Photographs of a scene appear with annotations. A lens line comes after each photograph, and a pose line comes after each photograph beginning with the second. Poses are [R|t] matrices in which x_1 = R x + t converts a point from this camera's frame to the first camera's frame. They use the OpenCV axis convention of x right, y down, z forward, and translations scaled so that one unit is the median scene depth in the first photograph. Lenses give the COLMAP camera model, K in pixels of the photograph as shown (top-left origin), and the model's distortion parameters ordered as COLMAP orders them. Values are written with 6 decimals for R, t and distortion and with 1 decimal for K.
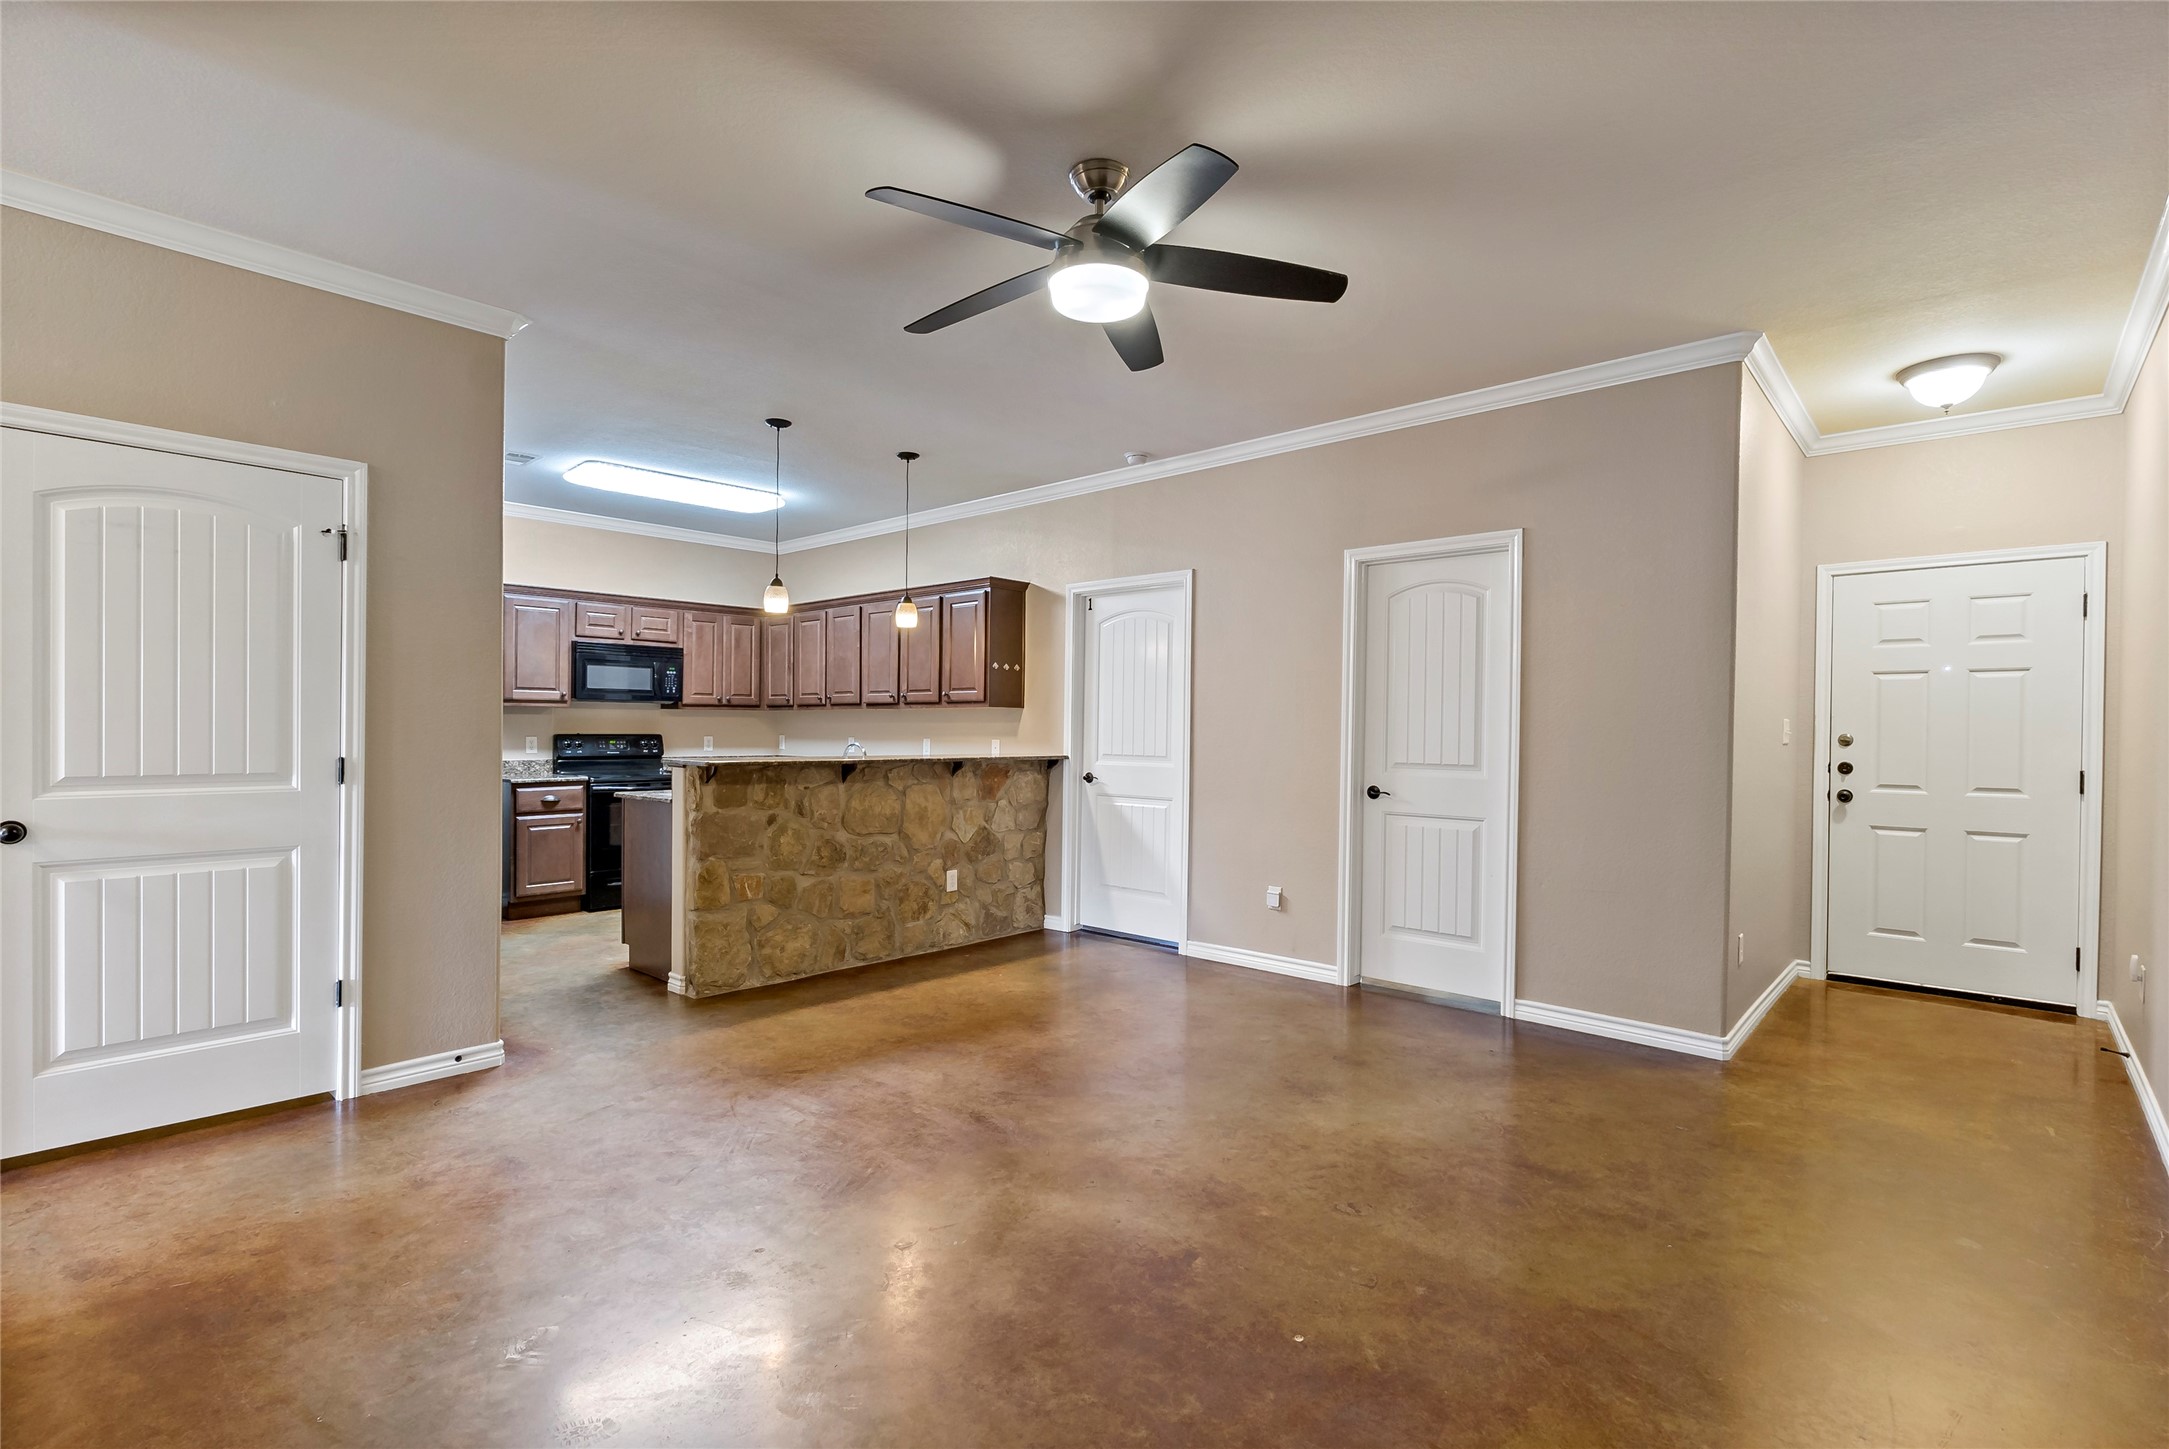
lens RADIAL K [[1007.7, 0, 1078.9], [0, 1007.7, 737.0], [0, 0, 1]] dist [-0.004127, -0.000242]
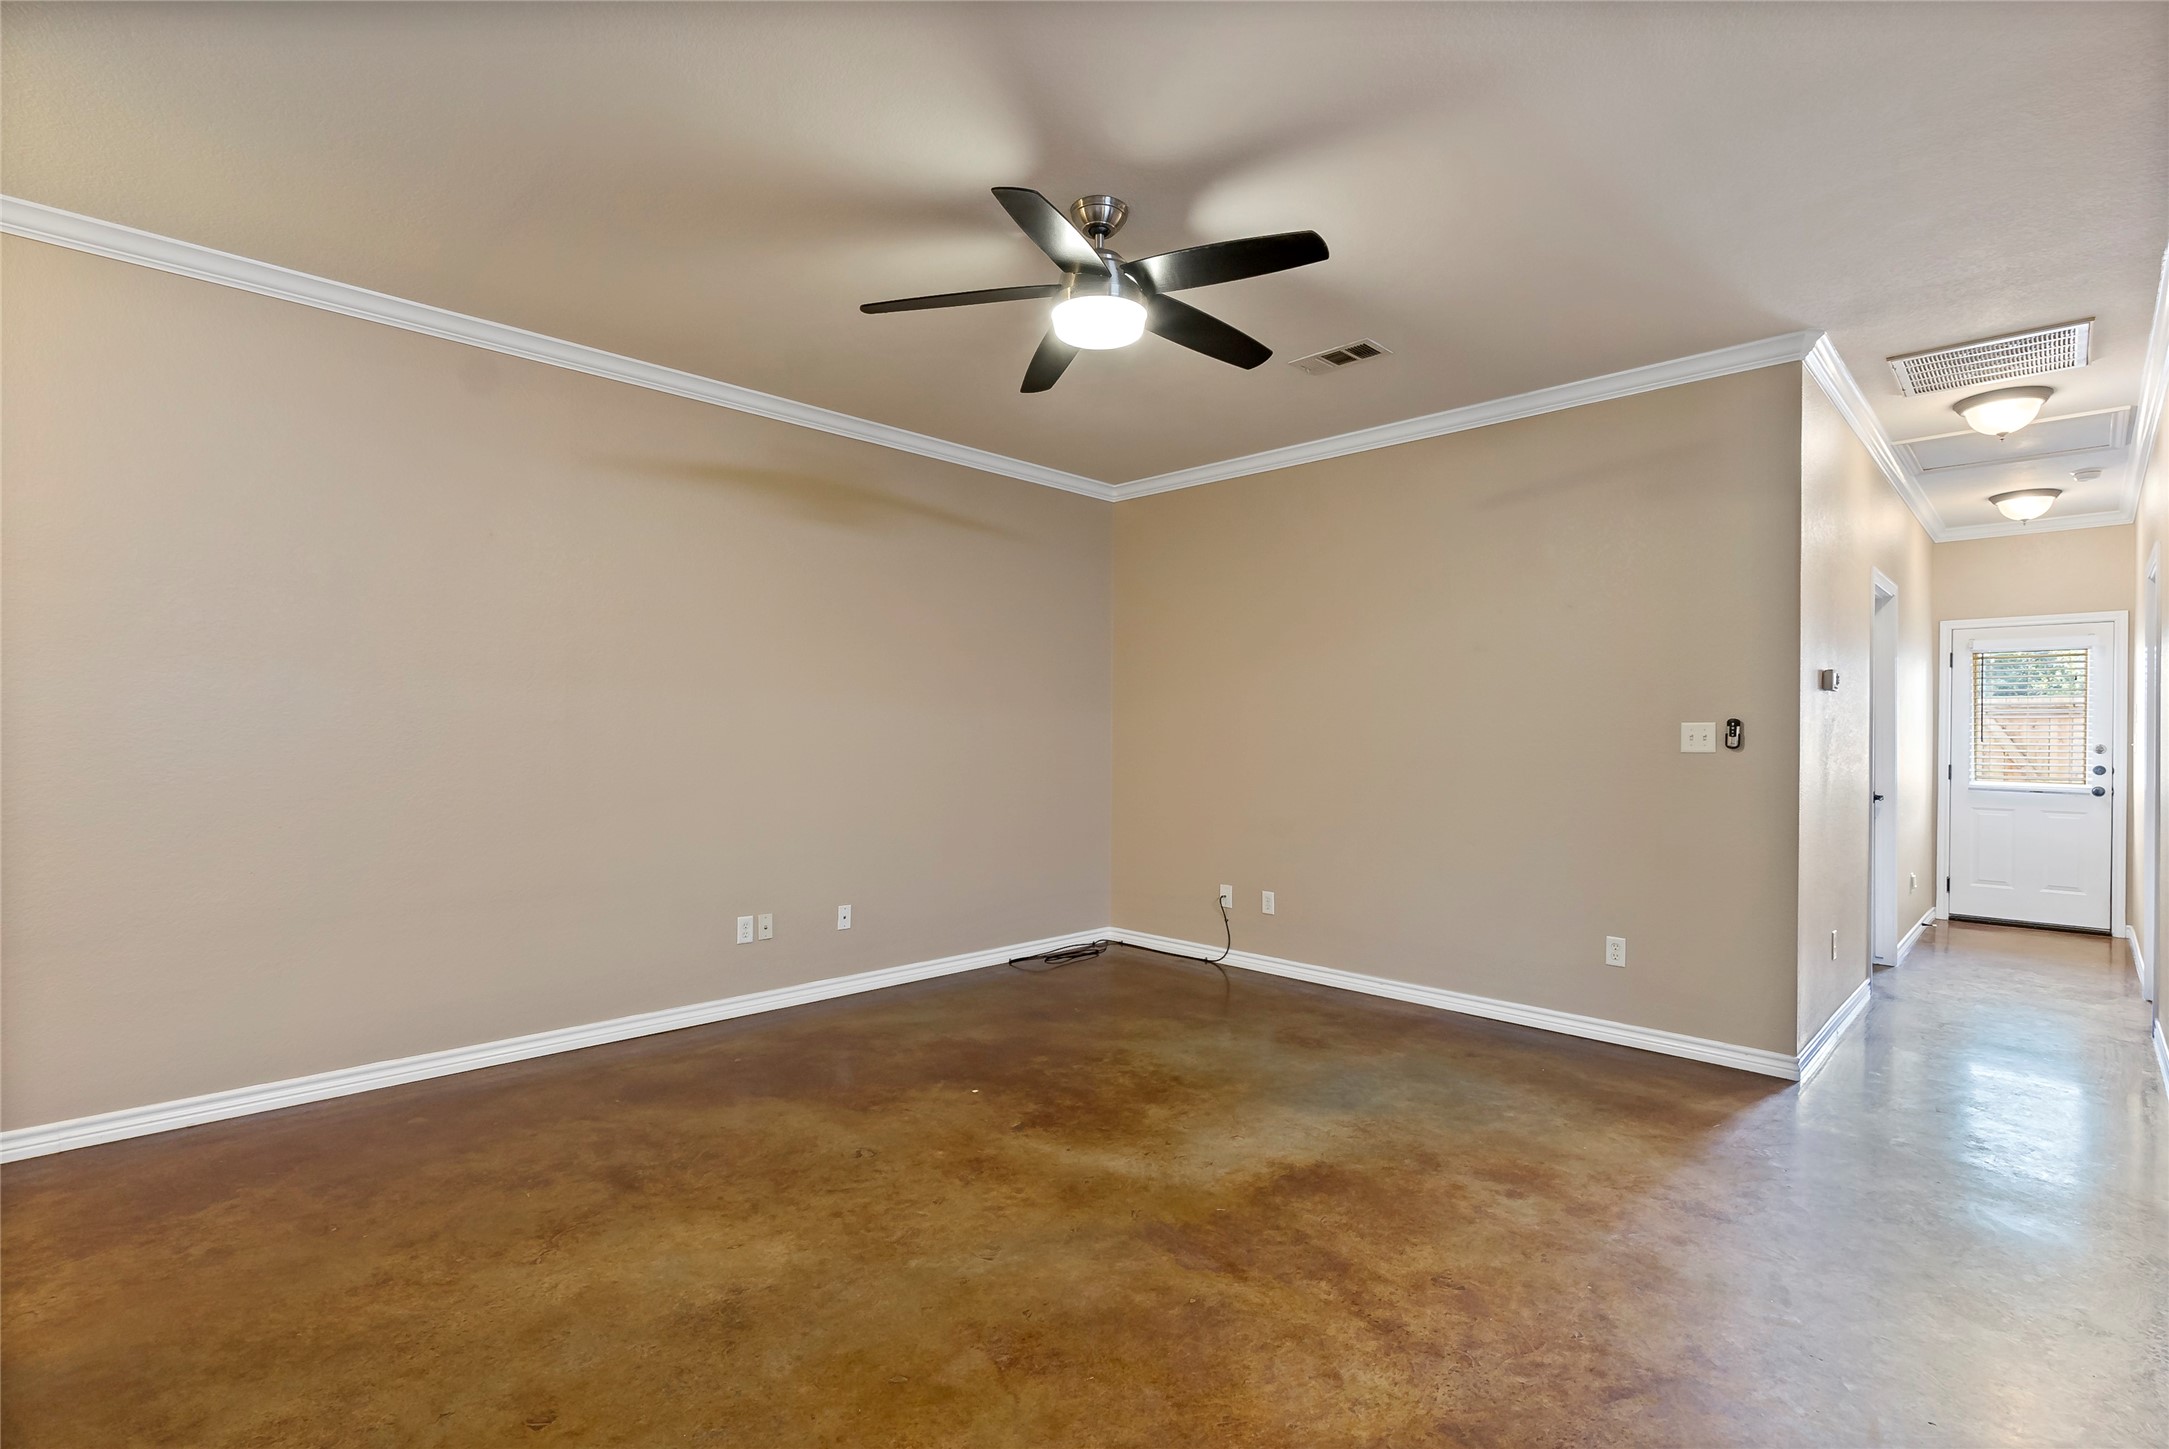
lens RADIAL K [[1007.7, 0, 1078.9], [0, 1007.7, 737.0], [0, 0, 1]] dist [-0.004127, -0.000242]
pose [[-0.999062, -0.015833, 0.040299, -0.005693], [-0.015472, 0.999838, 0.009250, -0.007021], [-0.040439, 0.008618, -0.999145, 0.937036]]
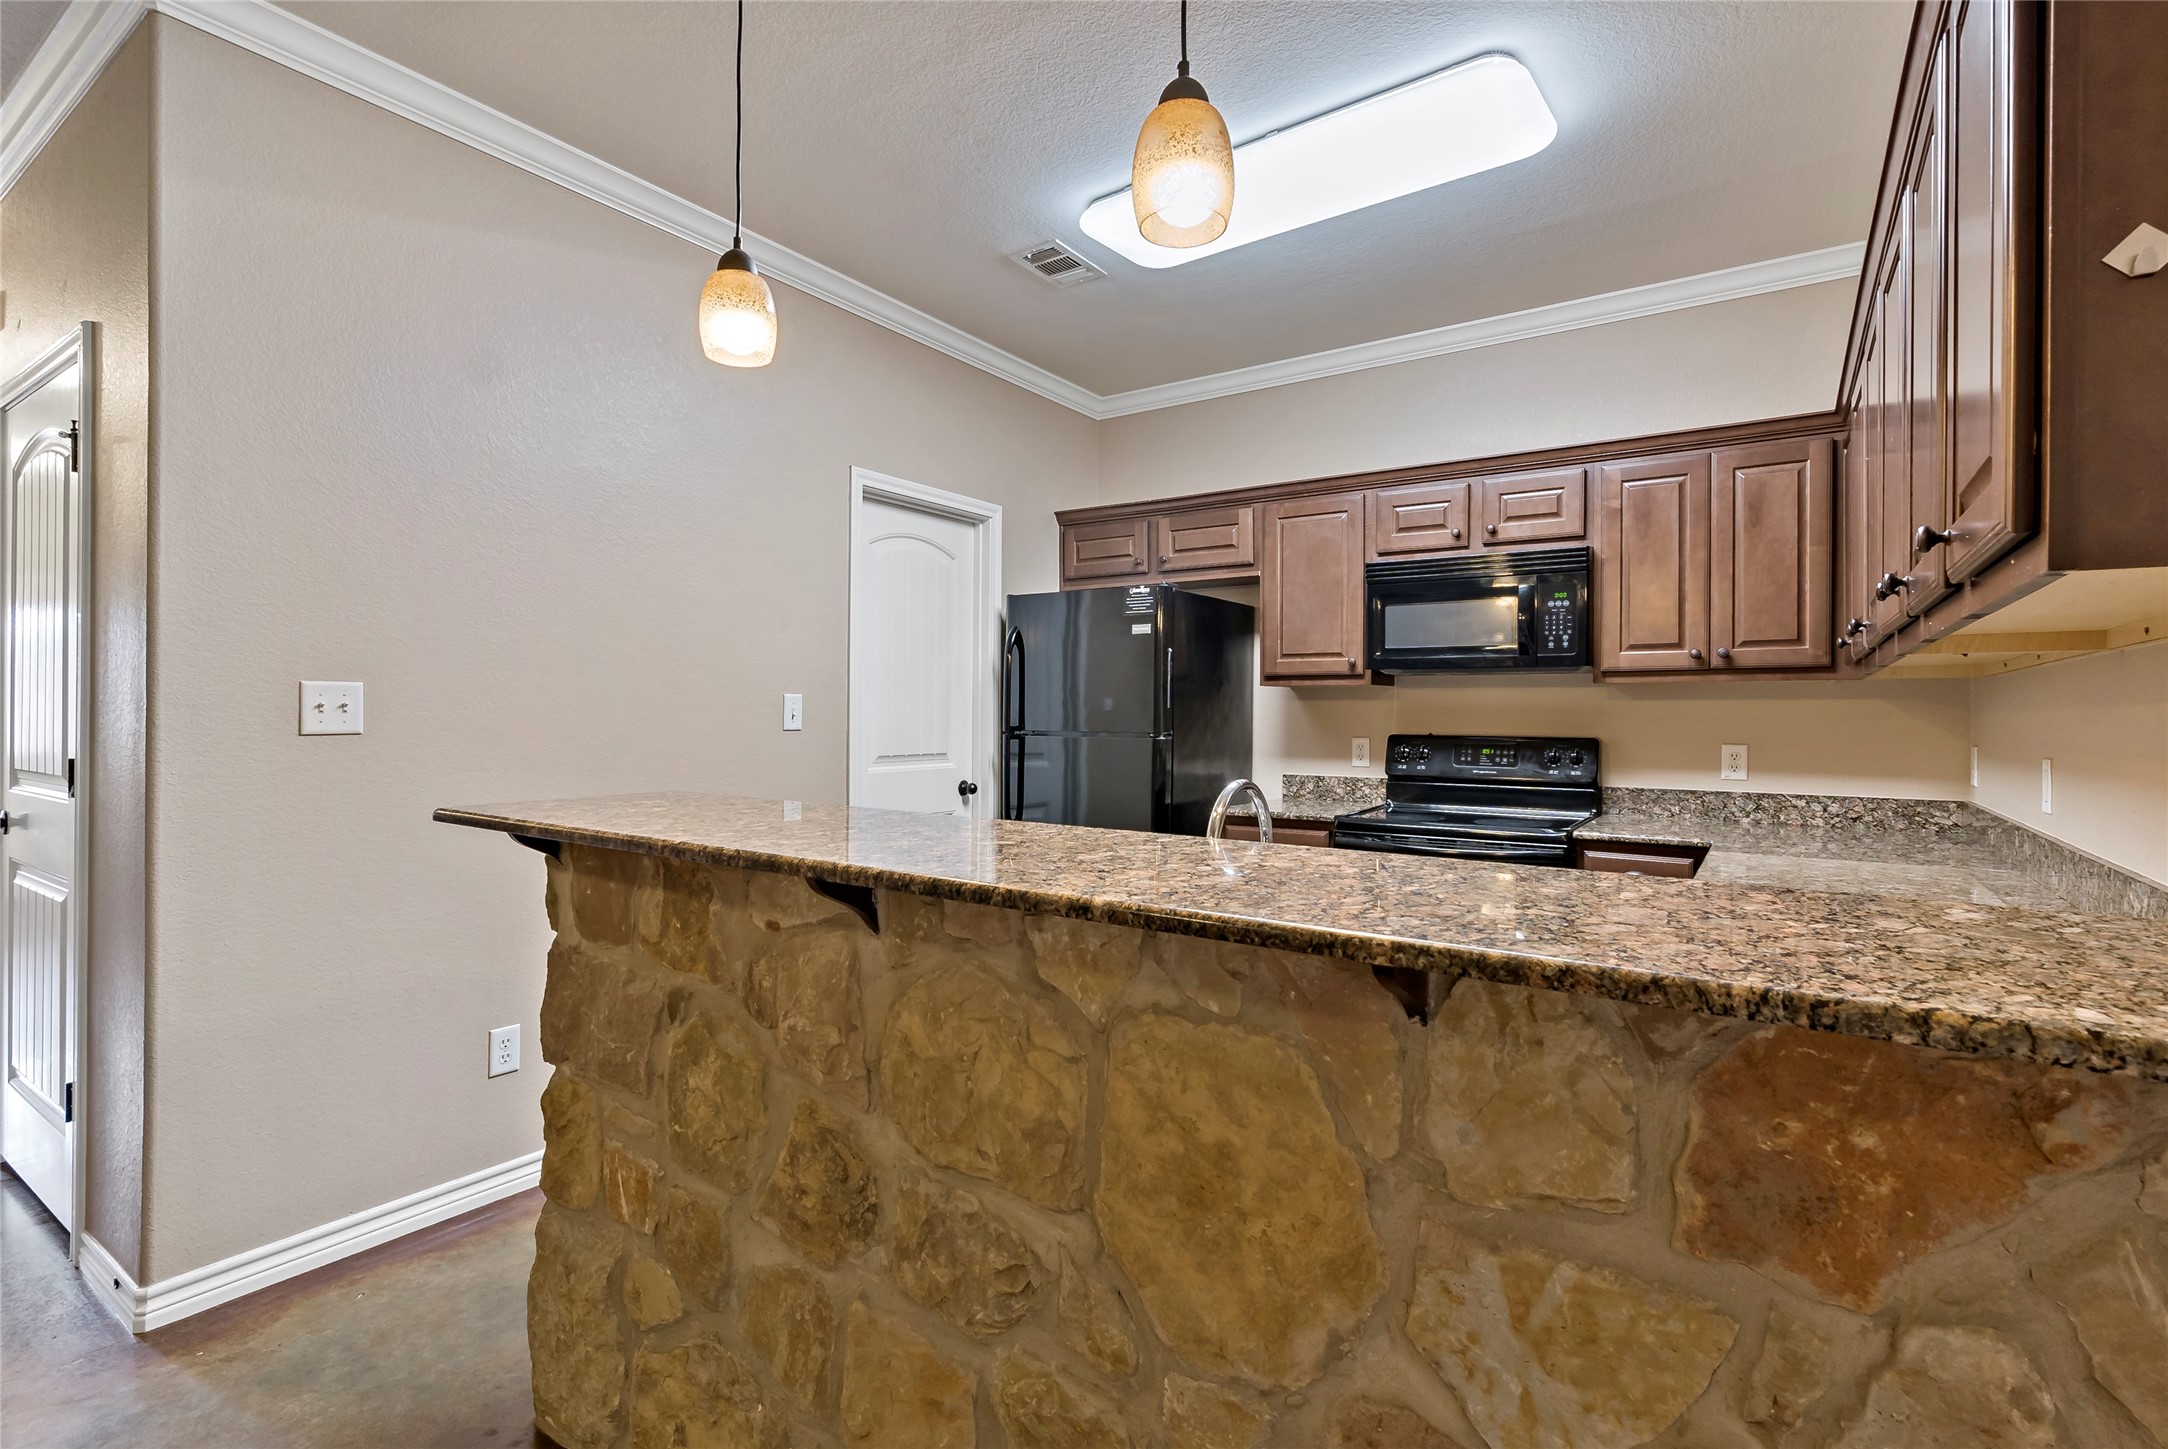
lens RADIAL K [[1019.6, 0, 1087.3], [0, 1019.6, 710.2], [0, 0, 1]] dist [-0.004779, 0.000011]
pose [[0.141352, -0.010853, -0.989900, 0.028432], [-0.015550, 0.999792, -0.013182, -0.007445], [0.989837, 0.017256, 0.141153, 0.887028]]
